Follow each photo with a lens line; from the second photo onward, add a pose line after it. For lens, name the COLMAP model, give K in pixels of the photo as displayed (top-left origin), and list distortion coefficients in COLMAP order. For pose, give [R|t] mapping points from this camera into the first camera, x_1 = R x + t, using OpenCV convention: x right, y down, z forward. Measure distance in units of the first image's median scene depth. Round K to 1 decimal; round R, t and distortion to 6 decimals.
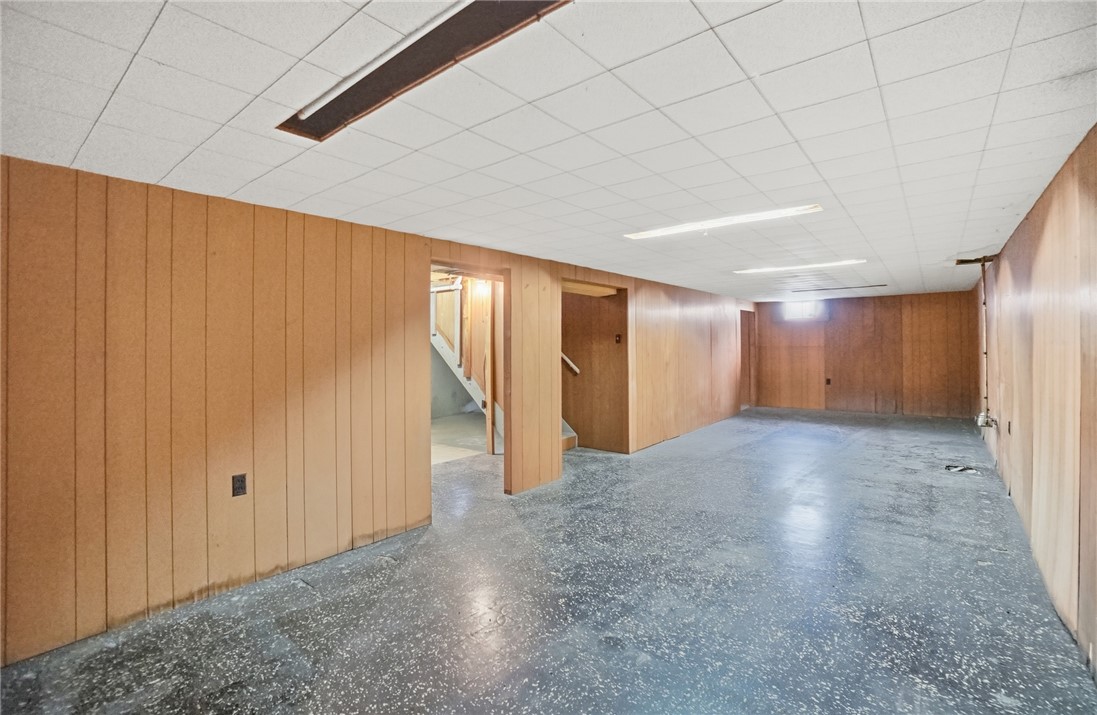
lens RADIAL K [[503.0, 0, 533.1], [0, 503.0, 359.4], [0, 0, 1]] dist [-0.068815, 0.025396]
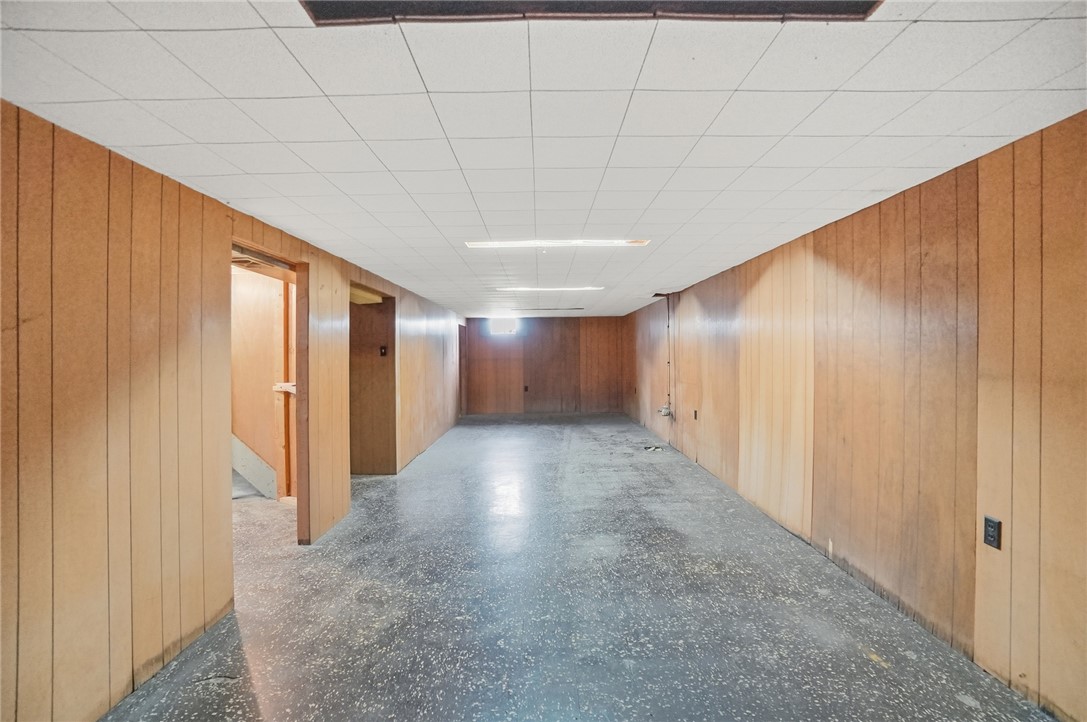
lens RADIAL K [[497.9, 0, 543.8], [0, 497.9, 365.3], [0, 0, 1]] dist [-0.068316, 0.028439]
pose [[0.763156, -0.012947, 0.646085, -0.262422], [0.021804, 0.999746, -0.005721, -0.004252], [-0.645847, 0.018454, 0.763244, 0.157284]]
